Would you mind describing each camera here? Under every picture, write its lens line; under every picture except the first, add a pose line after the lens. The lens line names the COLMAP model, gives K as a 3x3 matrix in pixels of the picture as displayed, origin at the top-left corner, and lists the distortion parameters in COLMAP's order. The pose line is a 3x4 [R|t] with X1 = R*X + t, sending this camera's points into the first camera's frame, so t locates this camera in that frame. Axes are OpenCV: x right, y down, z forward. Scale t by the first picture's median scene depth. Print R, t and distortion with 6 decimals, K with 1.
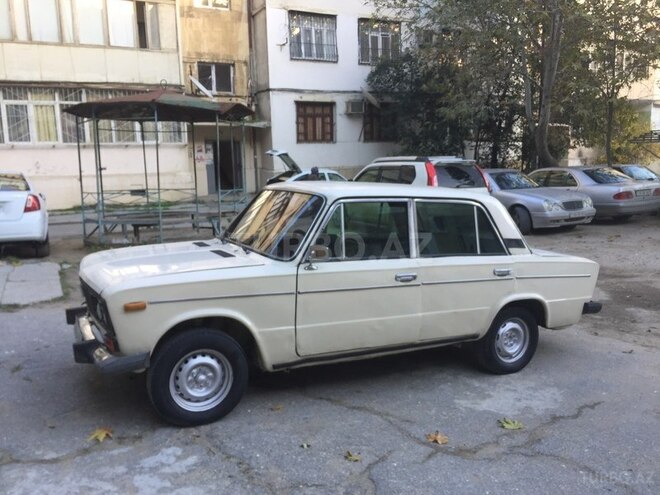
lens RADIAL K [[566.1, 0, 329.9], [0, 566.1, 247.6], [0, 0, 1]] dist [0.058688, -0.071424]
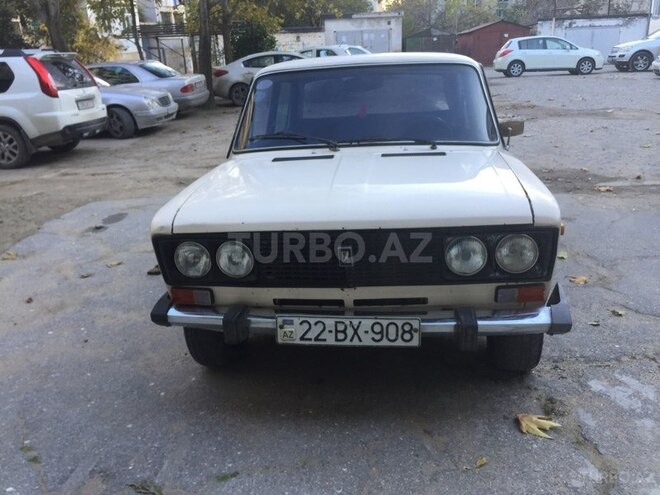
lens RADIAL K [[566.1, 0, 330.2], [0, 566.1, 247.0], [0, 0, 1]] dist [0.058688, -0.071424]
pose [[0.555067, -0.286642, 0.780856, -0.257081], [0.162353, 0.958028, 0.236272, -0.019315], [-0.815808, -0.004373, 0.578307, 0.206174]]
